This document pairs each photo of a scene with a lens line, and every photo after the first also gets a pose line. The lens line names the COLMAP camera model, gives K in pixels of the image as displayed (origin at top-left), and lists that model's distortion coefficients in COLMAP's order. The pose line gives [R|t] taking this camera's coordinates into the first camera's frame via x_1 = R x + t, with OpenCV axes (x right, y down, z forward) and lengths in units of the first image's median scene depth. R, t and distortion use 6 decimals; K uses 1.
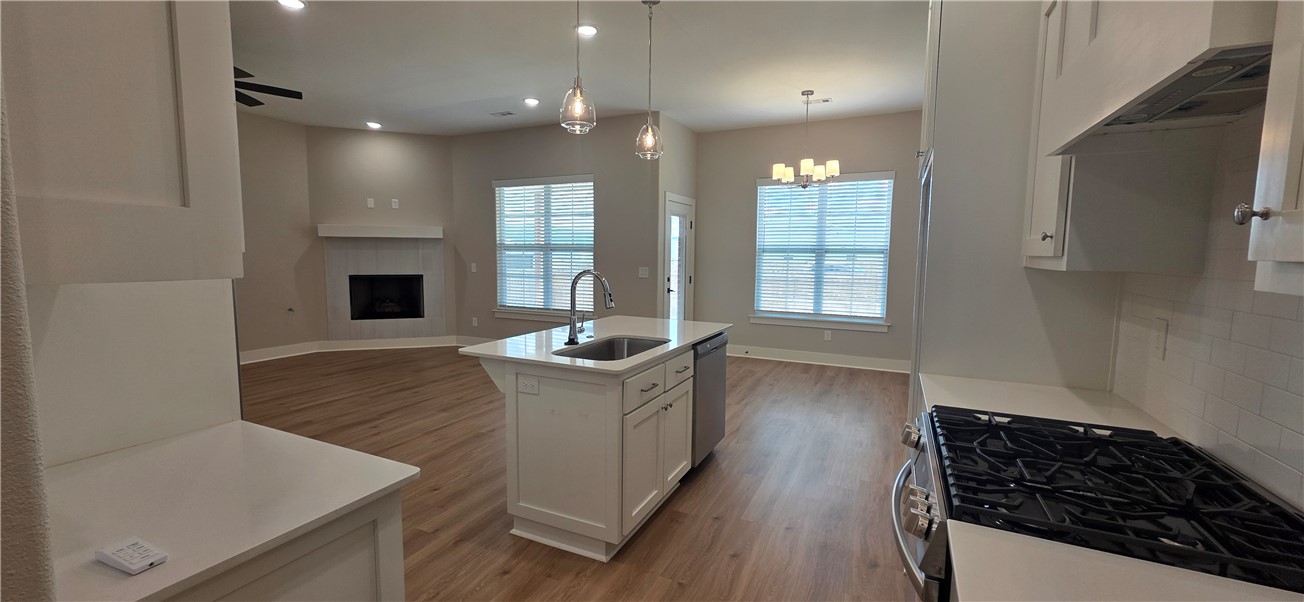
lens RADIAL K [[521.8, 0, 644.3], [0, 521.8, 299.1], [0, 0, 1]] dist [0.009936, -0.000029]
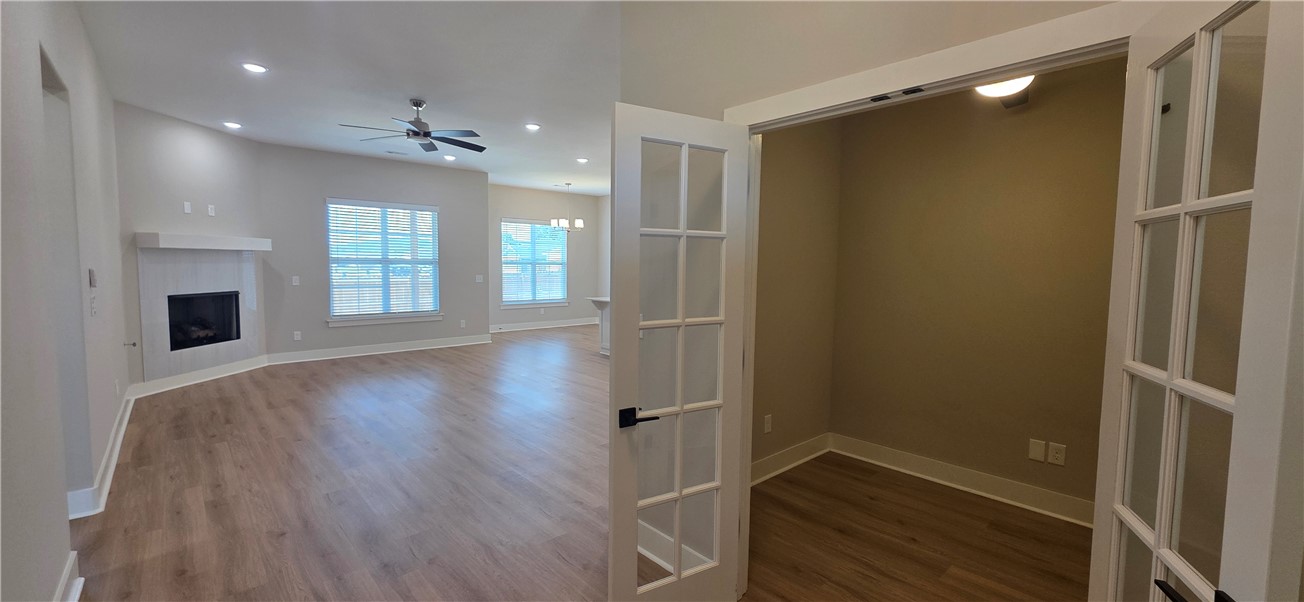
lens RADIAL K [[521.8, 0, 644.3], [0, 521.8, 299.1], [0, 0, 1]] dist [0.009936, -0.000029]
pose [[0.369601, -0.068539, 0.926659, -1.057361], [0.077268, 0.996089, 0.042855, -0.018534], [-0.925972, 0.055761, 0.373451, 0.022148]]
